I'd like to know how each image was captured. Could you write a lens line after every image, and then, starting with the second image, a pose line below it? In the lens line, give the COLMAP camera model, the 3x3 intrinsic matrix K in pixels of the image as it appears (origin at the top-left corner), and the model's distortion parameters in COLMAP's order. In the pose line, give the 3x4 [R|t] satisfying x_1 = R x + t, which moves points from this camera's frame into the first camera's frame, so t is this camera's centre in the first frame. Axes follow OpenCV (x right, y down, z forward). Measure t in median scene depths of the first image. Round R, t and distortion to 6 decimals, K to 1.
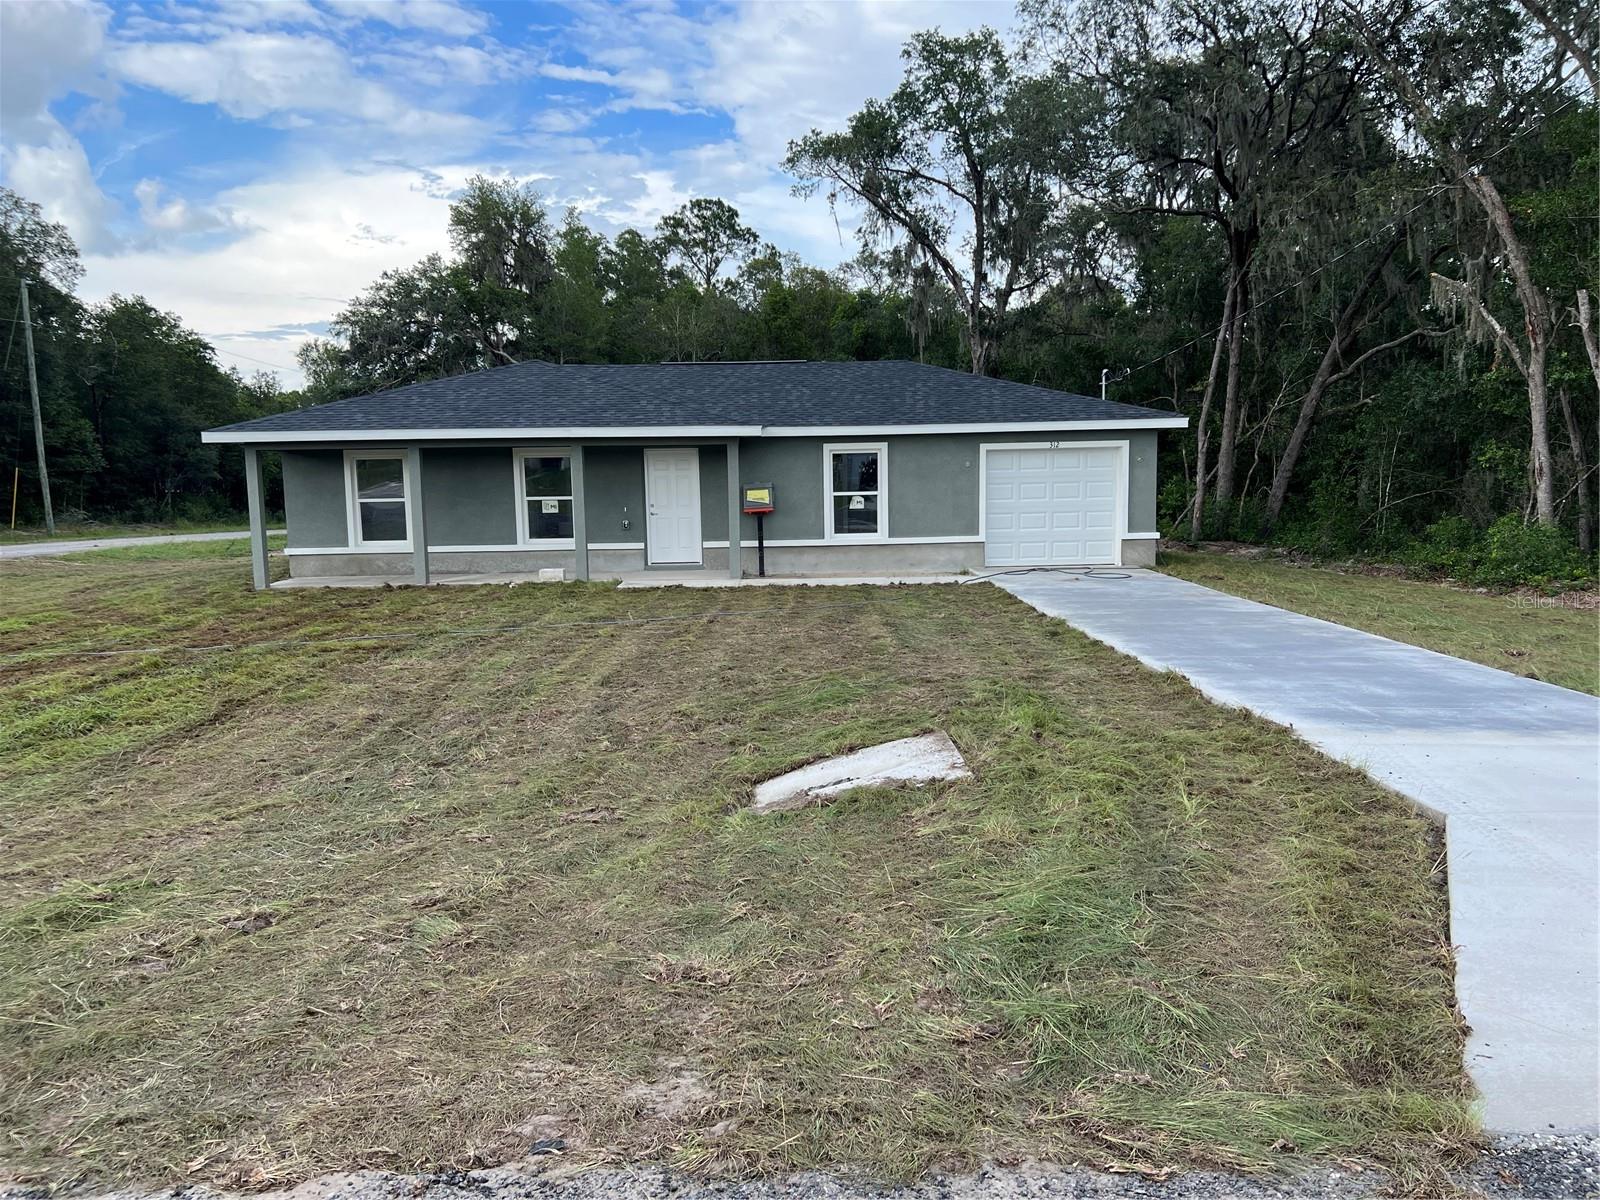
lens RADIAL K [[1209.3, 0, 806.2], [0, 1209.3, 627.0], [0, 0, 1]] dist [0.040726, -0.038638]
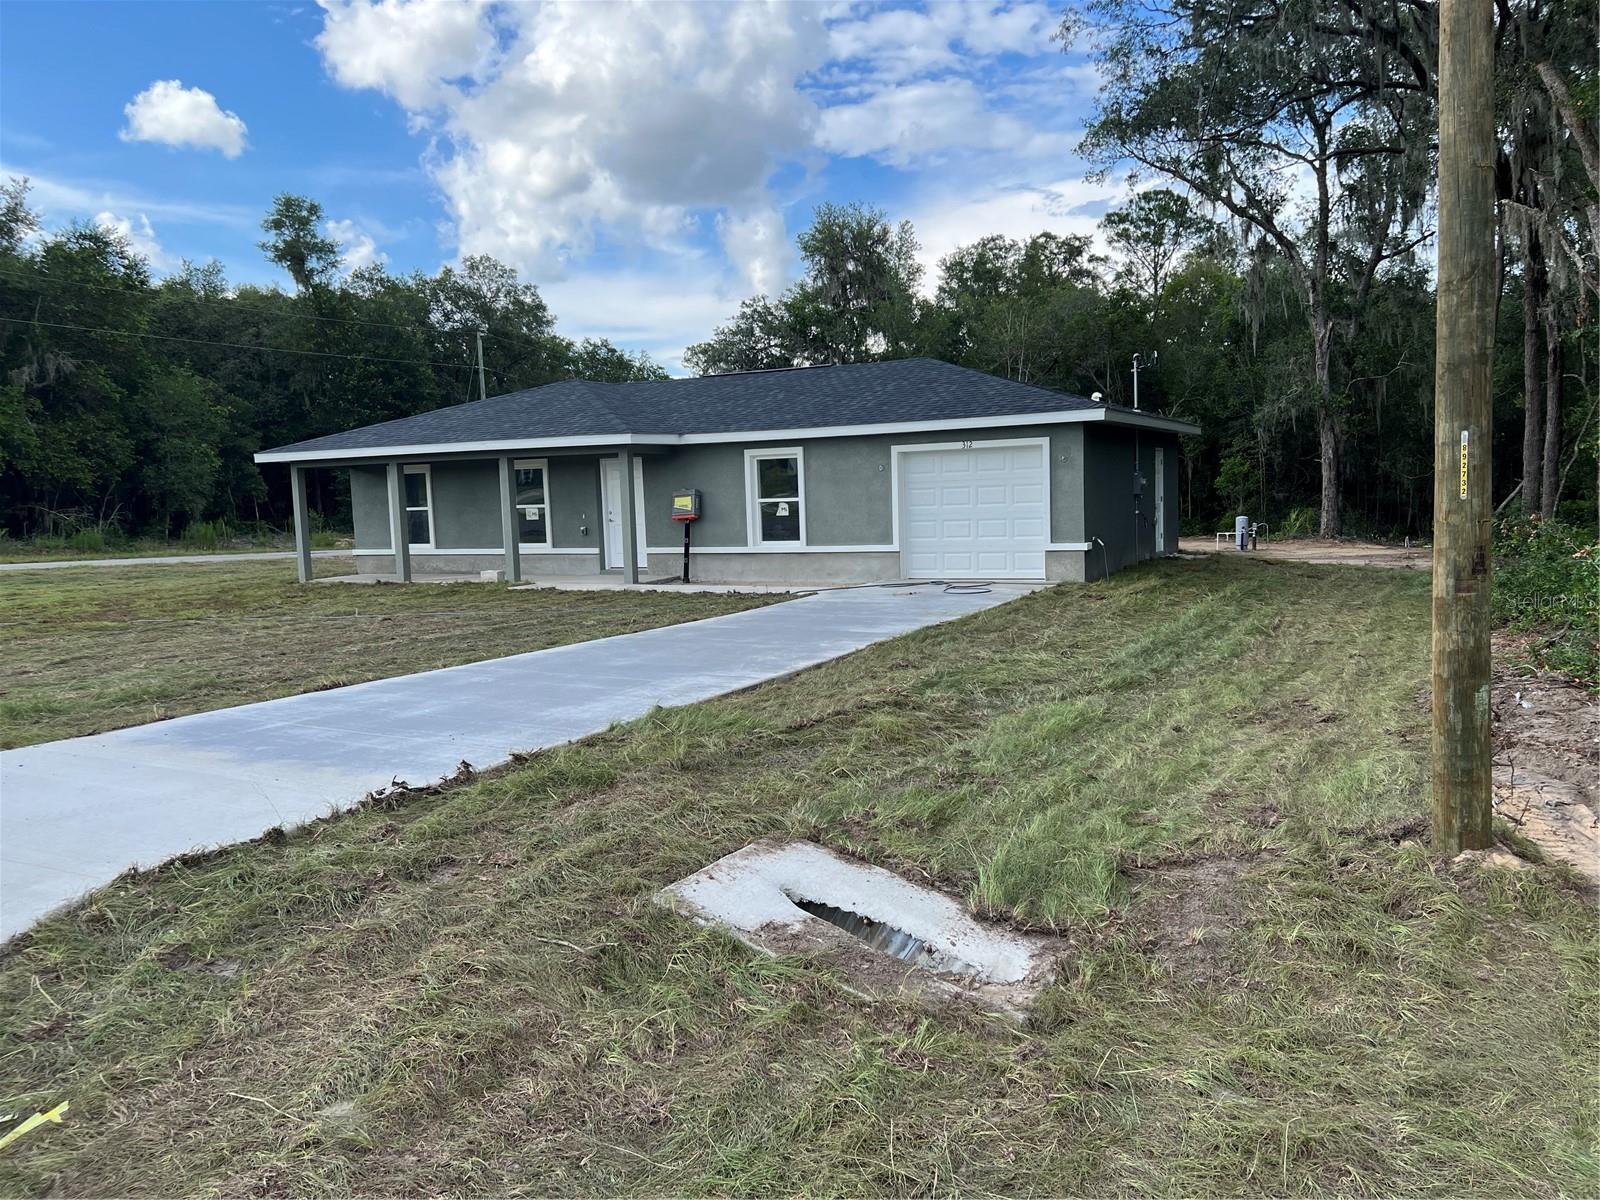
lens RADIAL K [[1209.3, 0, 806.2], [0, 1209.3, 627.0], [0, 0, 1]] dist [0.040726, -0.038638]
pose [[0.881916, 0.042445, -0.469492, 0.342694], [-0.045939, 0.998936, 0.004017, -0.008695], [0.469163, 0.018025, 0.882928, 0.100550]]
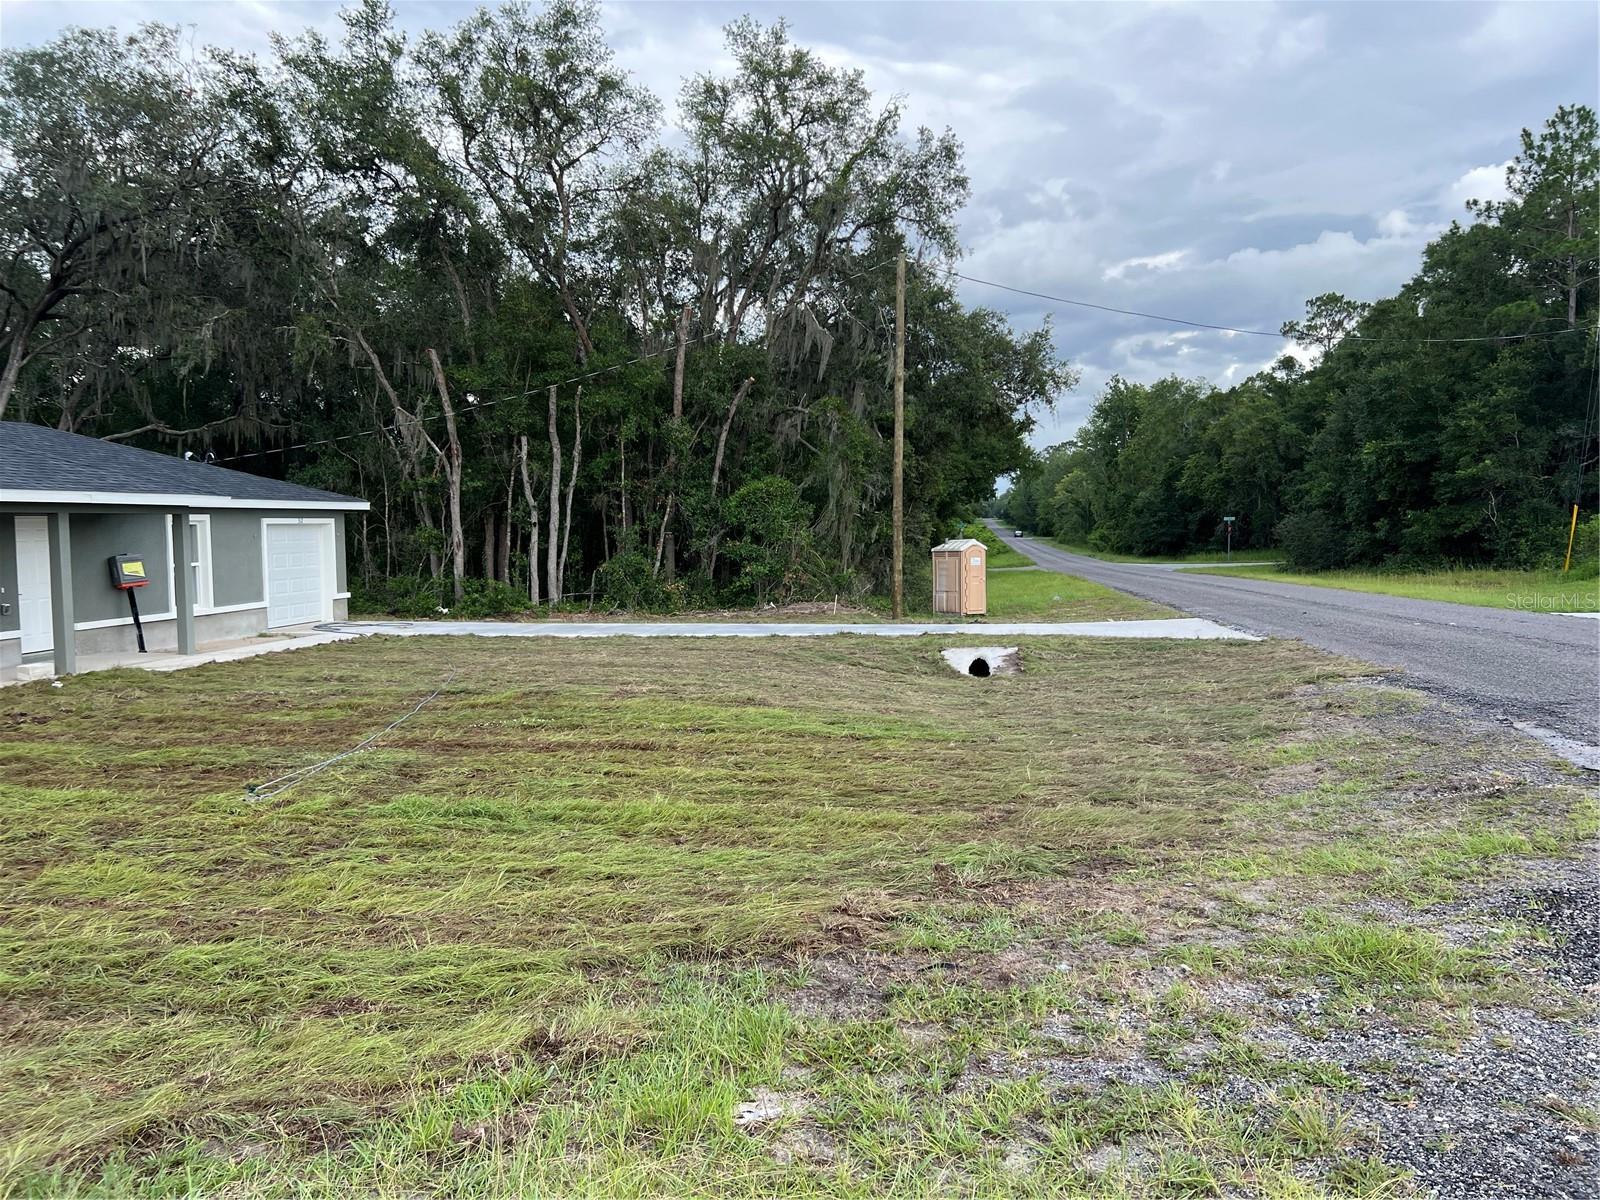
lens RADIAL K [[1212.8, 0, 800.0], [0, 1212.8, 600.0], [0, 0, 1]] dist [-0.060455, 0.000417]
pose [[0.173425, -0.046179, 0.983764, -0.551541], [0.129586, 0.991285, 0.023688, -0.026388], [-0.976284, 0.123374, 0.177898, 0.220412]]
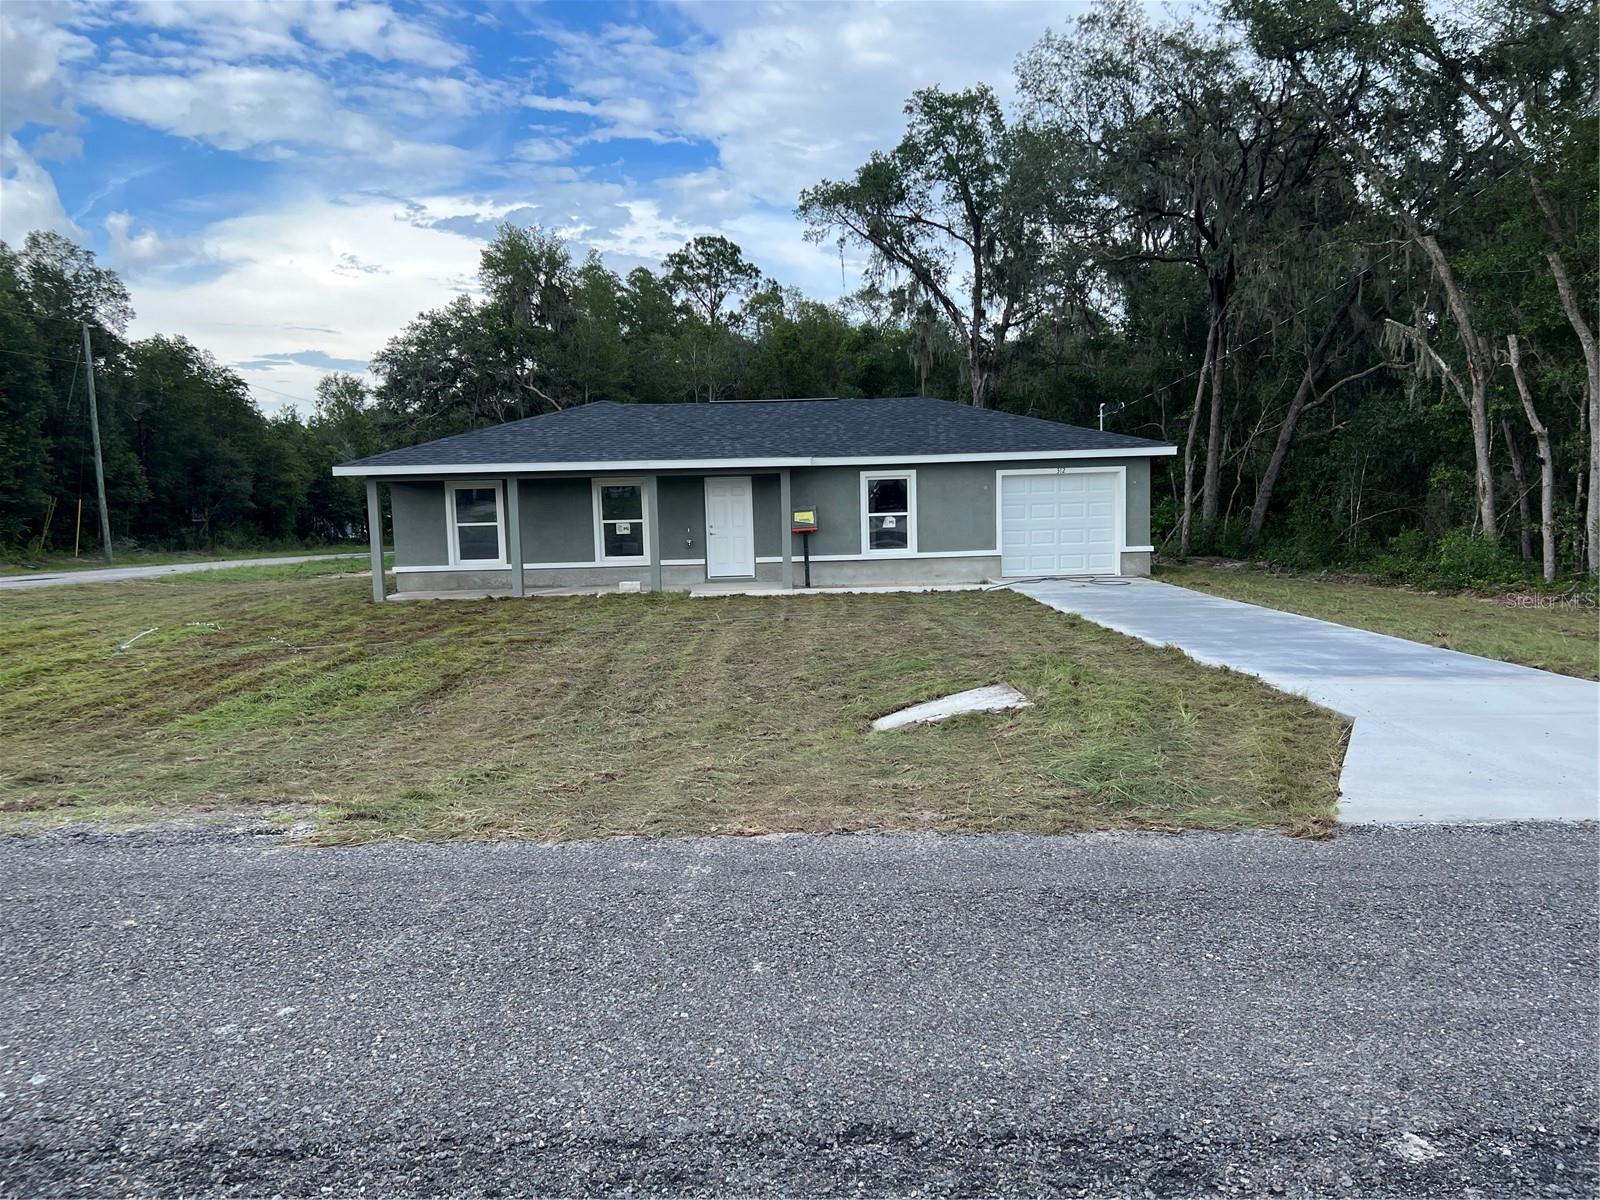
lens RADIAL K [[1219.8, 0, 798.5], [0, 1219.8, 622.1], [0, 0, 1]] dist [0.046813, -0.056282]
pose [[0.999943, -0.009521, 0.004907, -0.033488], [0.009640, 0.999644, -0.024880, 0.012968], [-0.004669, 0.024926, 0.999678, -0.101443]]
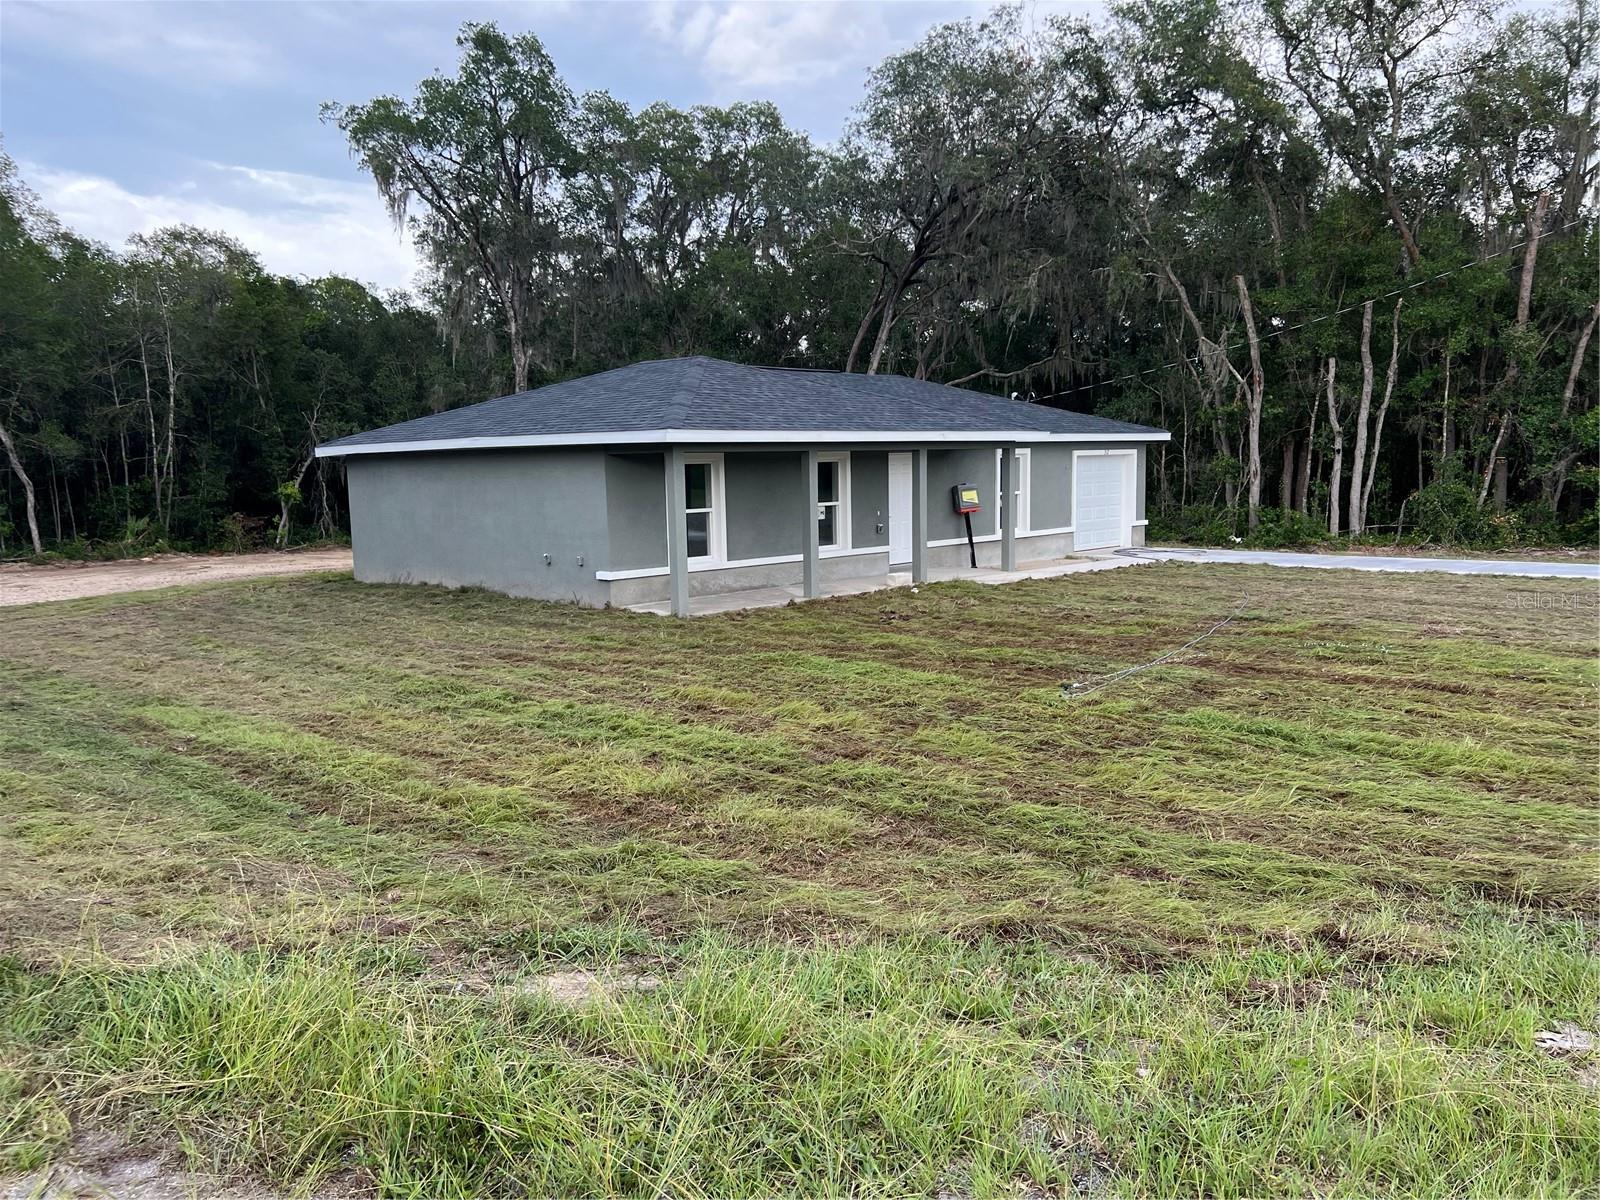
lens RADIAL K [[1209.3, 0, 806.2], [0, 1209.3, 627.0], [0, 0, 1]] dist [0.040726, -0.038638]
pose [[0.714071, -0.091849, 0.694022, -0.588212], [0.099667, 0.994596, 0.029081, -0.024838], [-0.692943, 0.048406, 0.719366, 0.210184]]
